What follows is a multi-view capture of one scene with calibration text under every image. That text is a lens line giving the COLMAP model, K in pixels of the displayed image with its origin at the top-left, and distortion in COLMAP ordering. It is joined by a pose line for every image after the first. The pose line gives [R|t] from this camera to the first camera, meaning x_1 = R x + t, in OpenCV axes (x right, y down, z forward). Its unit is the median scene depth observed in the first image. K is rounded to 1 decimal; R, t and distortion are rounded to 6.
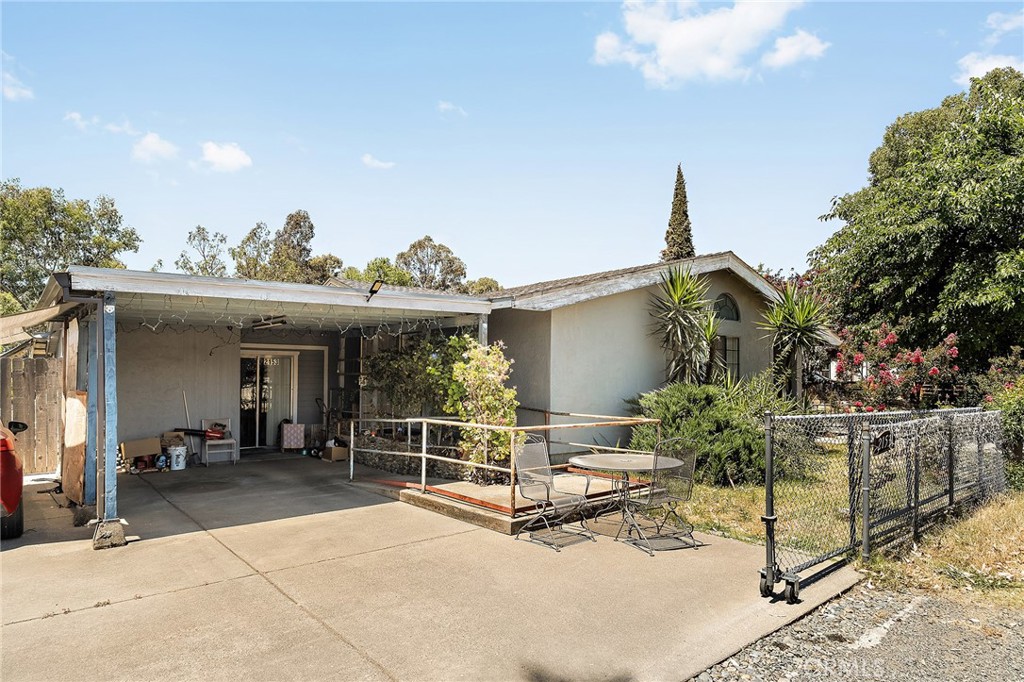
lens RADIAL K [[580.4, 0, 511.7], [0, 580.4, 347.2], [0, 0, 1]] dist [-0.003781, -0.000498]
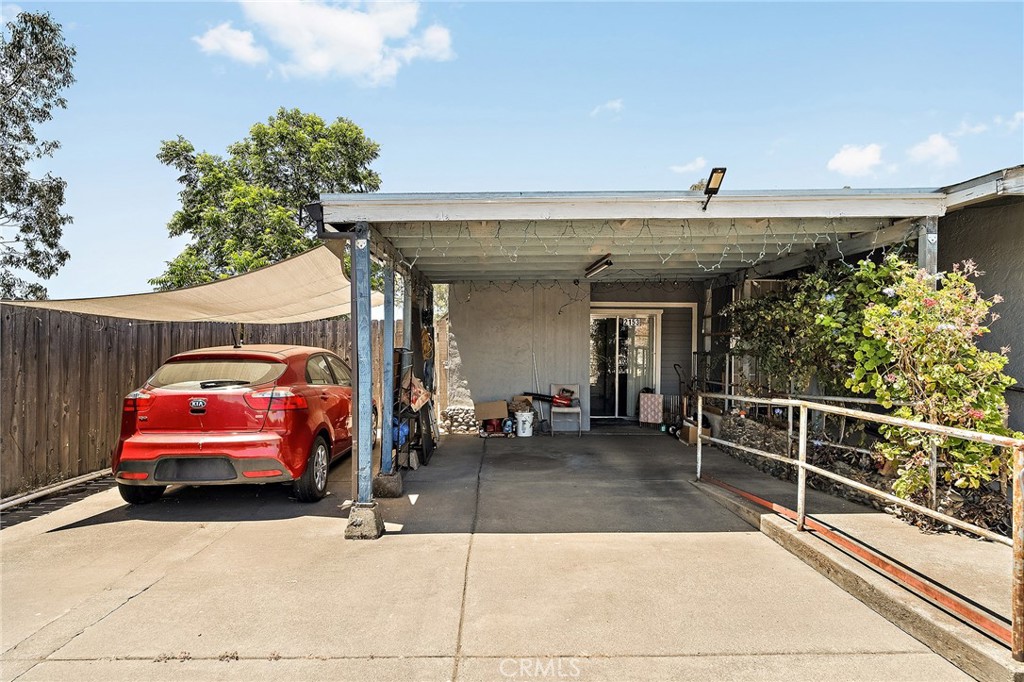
lens RADIAL K [[580.4, 0, 511.7], [0, 580.4, 347.2], [0, 0, 1]] dist [-0.003781, -0.000498]
pose [[0.785393, 0.006019, -0.618968, -0.019646], [0.027735, 0.998606, 0.044904, 0.032120], [0.618376, -0.052435, 0.784131, 0.331471]]
